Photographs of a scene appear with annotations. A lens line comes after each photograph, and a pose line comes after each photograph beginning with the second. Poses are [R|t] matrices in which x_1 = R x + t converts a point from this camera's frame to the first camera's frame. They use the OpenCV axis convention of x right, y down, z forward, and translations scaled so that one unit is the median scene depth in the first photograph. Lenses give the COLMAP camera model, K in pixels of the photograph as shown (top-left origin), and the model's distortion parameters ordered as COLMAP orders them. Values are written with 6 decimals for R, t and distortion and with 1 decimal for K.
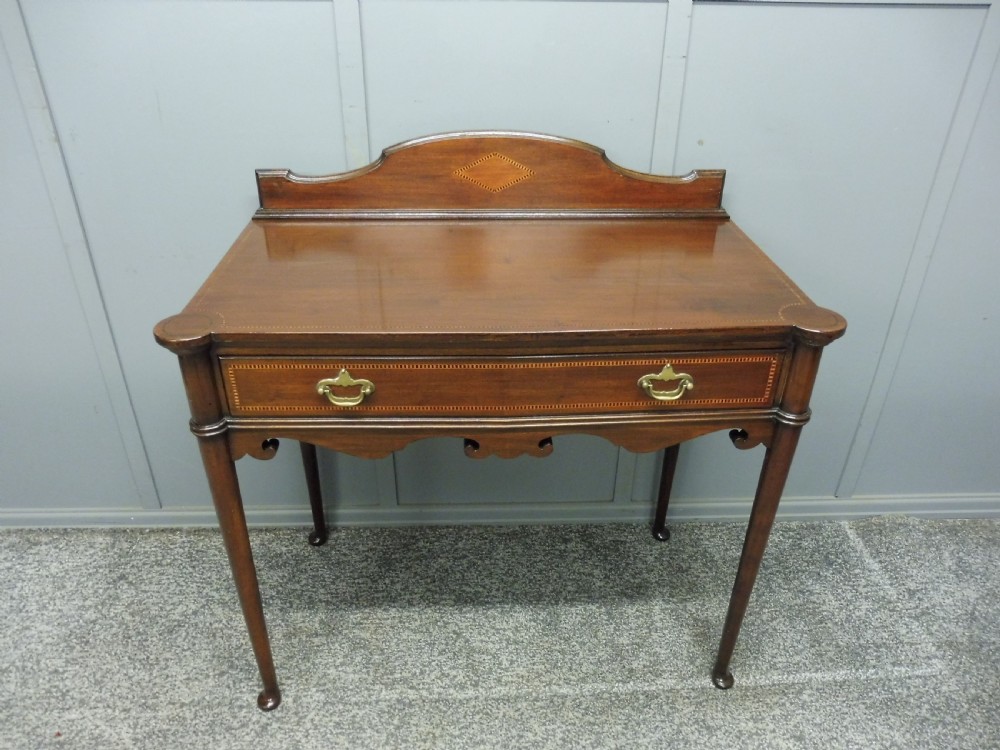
lens RADIAL K [[727.9, 0, 498.3], [0, 727.9, 376.7], [0, 0, 1]] dist [-0.061738, 0.014844]
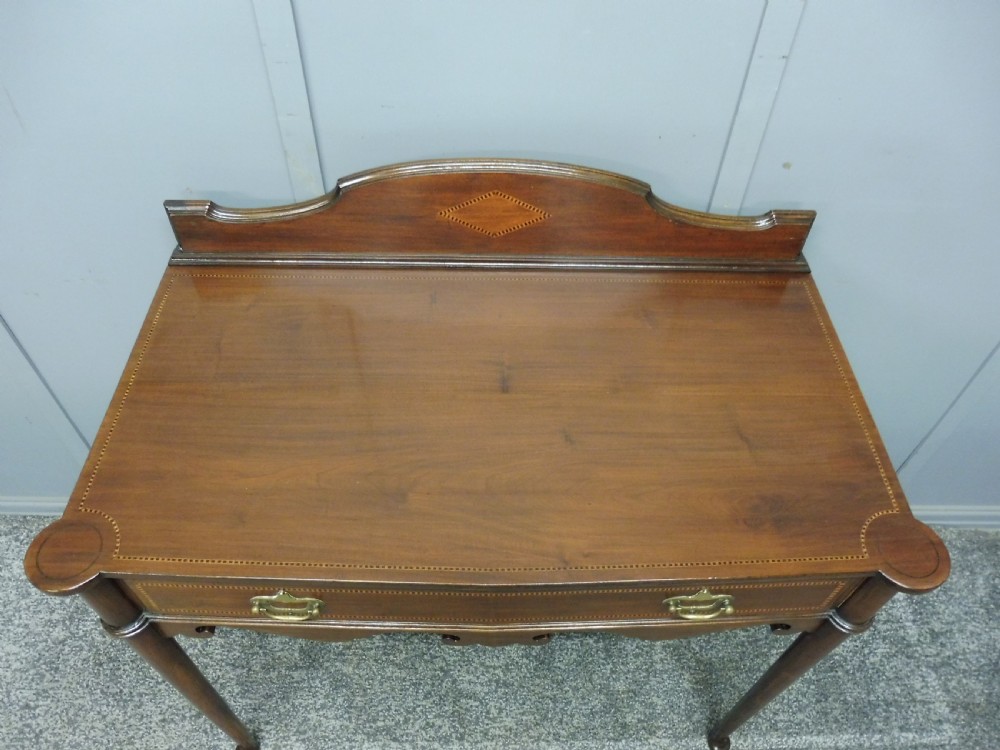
lens RADIAL K [[731.4, 0, 500.0], [0, 731.4, 375.0], [0, 0, 1]] dist [-0.083030, 0.047832]
pose [[0.999252, 0.036914, -0.011520, 0.013217], [-0.031168, 0.945165, 0.325103, -0.336063], [0.022889, -0.324501, 0.945608, 0.244875]]
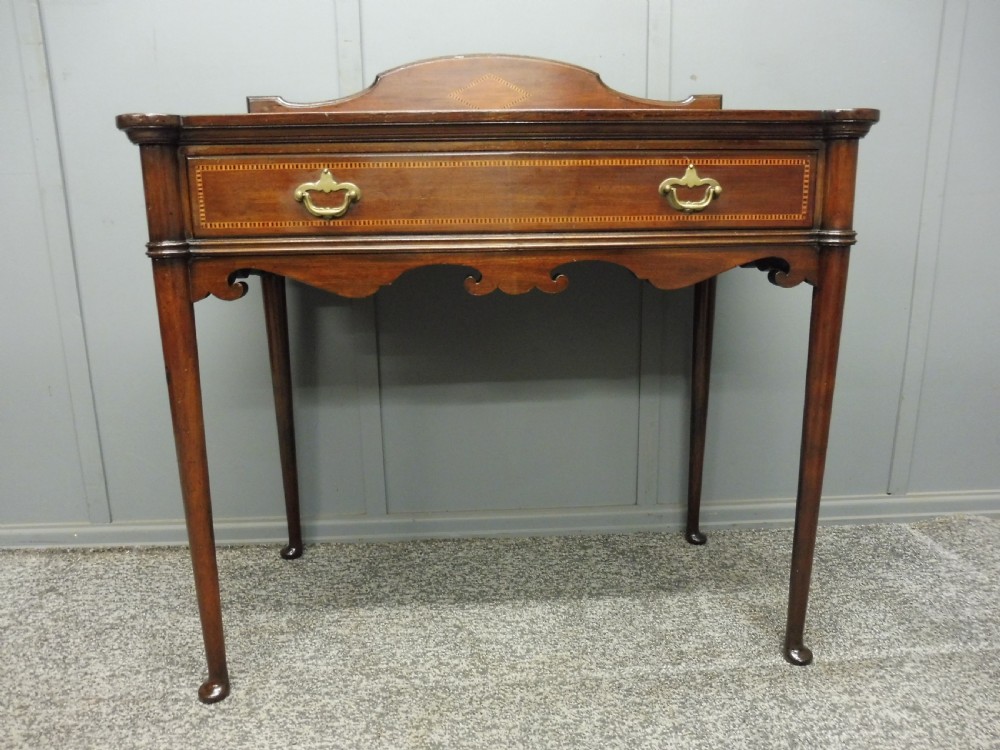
lens RADIAL K [[728.6, 0, 498.9], [0, 728.6, 378.4], [0, 0, 1]] dist [-0.076069, 0.043289]
pose [[0.999509, -0.028972, 0.011964, -0.014529], [0.031211, 0.955120, -0.294569, 0.345765], [-0.002893, 0.294798, 0.955555, 0.161716]]
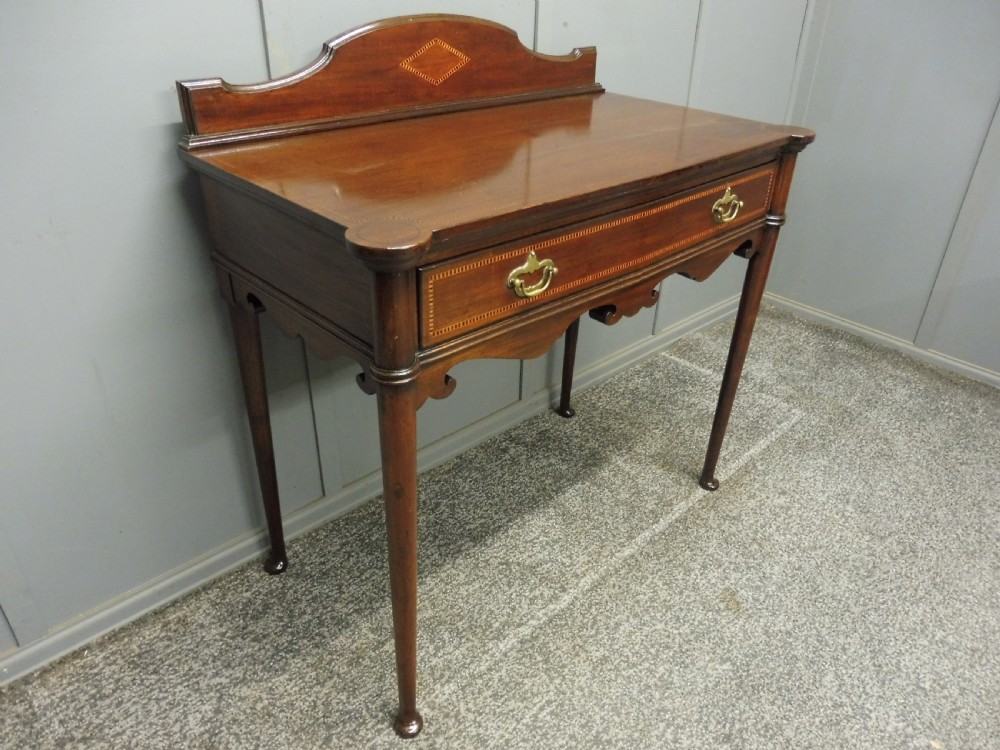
lens RADIAL K [[728.4, 0, 499.9], [0, 728.4, 381.3], [0, 0, 1]] dist [-0.047416, 0.005567]
pose [[0.752287, -0.327014, 0.571949, -0.552869], [0.312674, 0.941339, 0.126953, 0.008941], [-0.579913, 0.083328, 0.810406, 0.223251]]
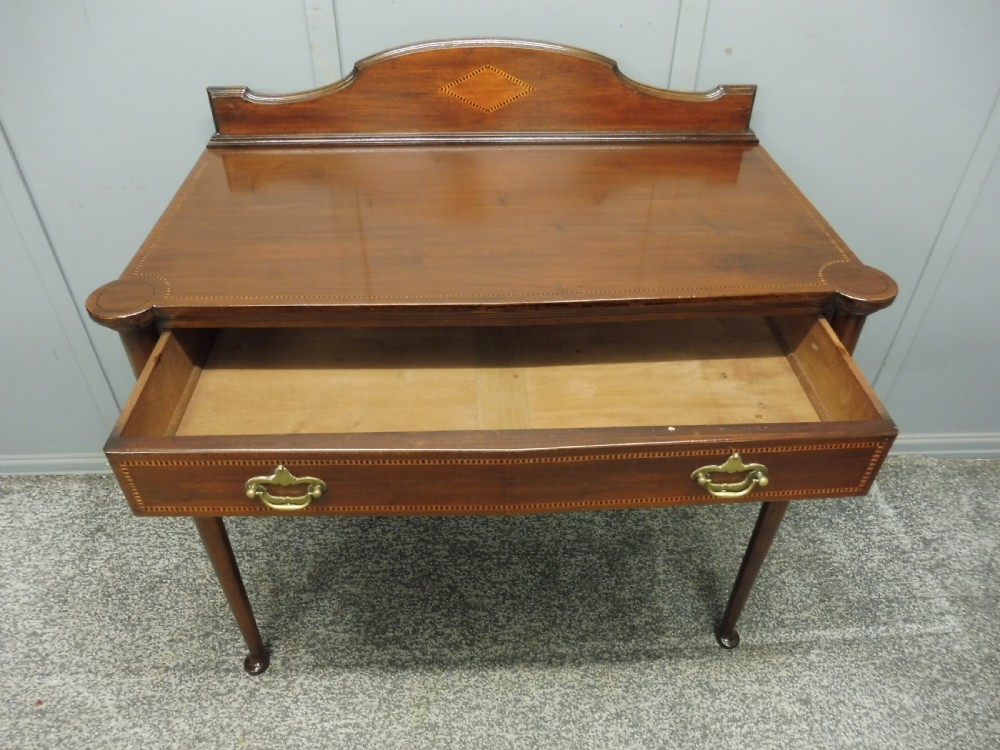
lens RADIAL K [[726.1, 0, 498.0], [0, 726.1, 380.0], [0, 0, 1]] dist [-0.047198, -0.000468]
pose [[0.999992, -0.003704, 0.001219, 0.004730], [0.003471, 0.987903, 0.155036, -0.068939], [-0.001779, -0.155030, 0.987908, 0.099085]]
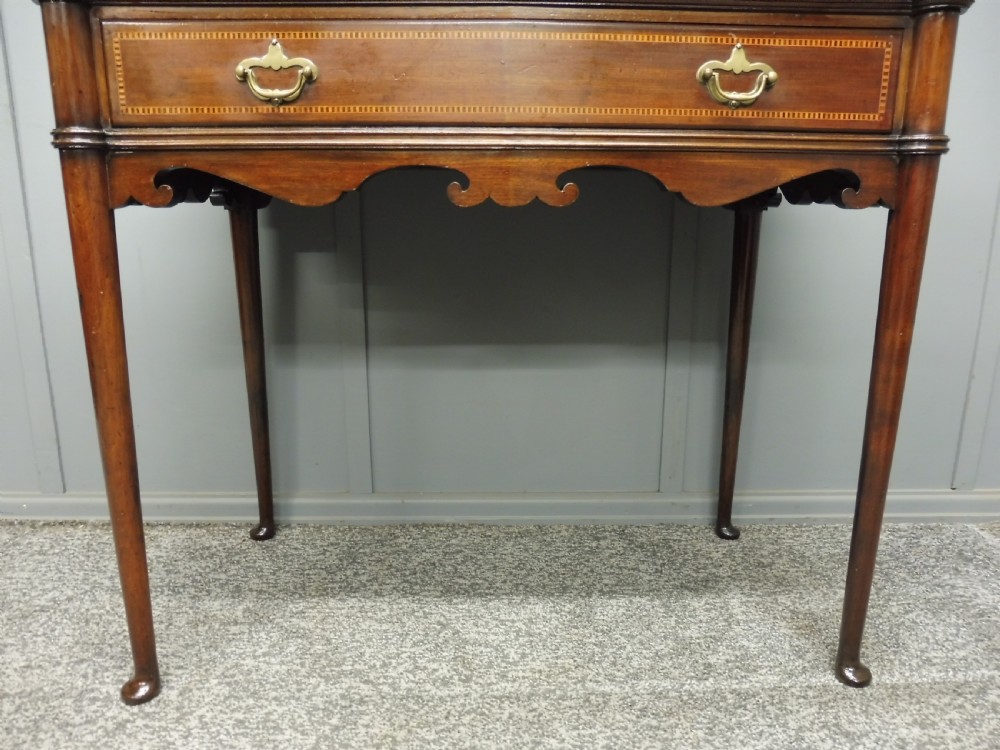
lens RADIAL K [[730.3, 0, 500.1], [0, 730.3, 379.2], [0, 0, 1]] dist [-0.075164, 0.044274]
pose [[0.999769, -0.003009, -0.021278, 0.012299], [-0.003386, 0.955724, -0.294246, 0.351918], [0.021221, 0.294250, 0.955493, 0.302192]]
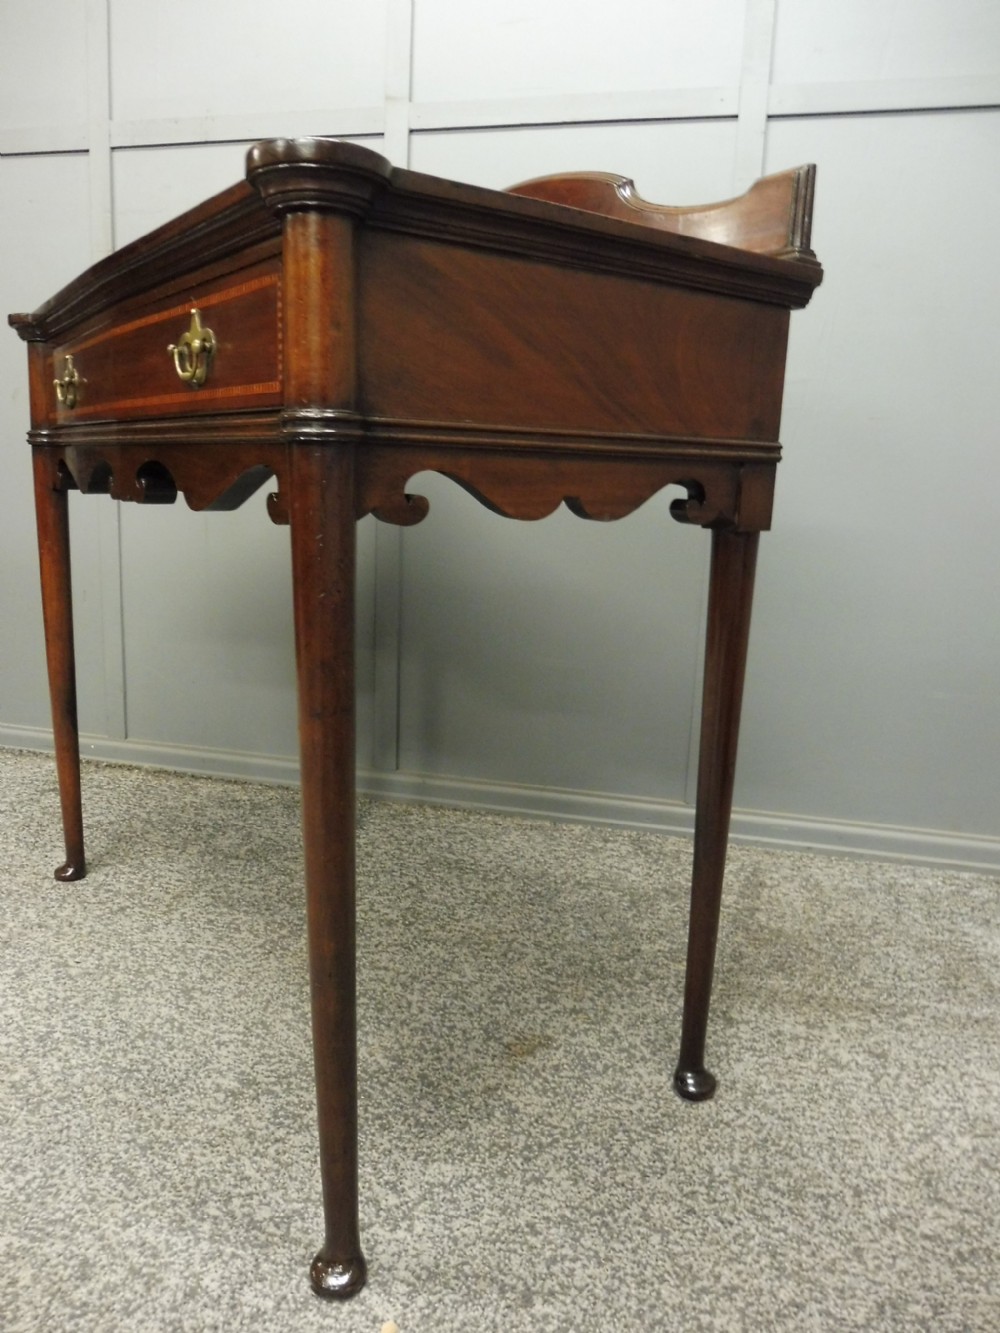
lens RADIAL K [[967.9, 0, 488.0], [0, 967.9, 662.9], [0, 0, 1]] dist [-0.047198, -0.000468]
pose [[0.959187, 0.078656, -0.271614, 0.272234], [-0.163449, 0.938037, -0.305567, 0.451425], [0.230750, 0.337491, 0.912609, 0.067543]]
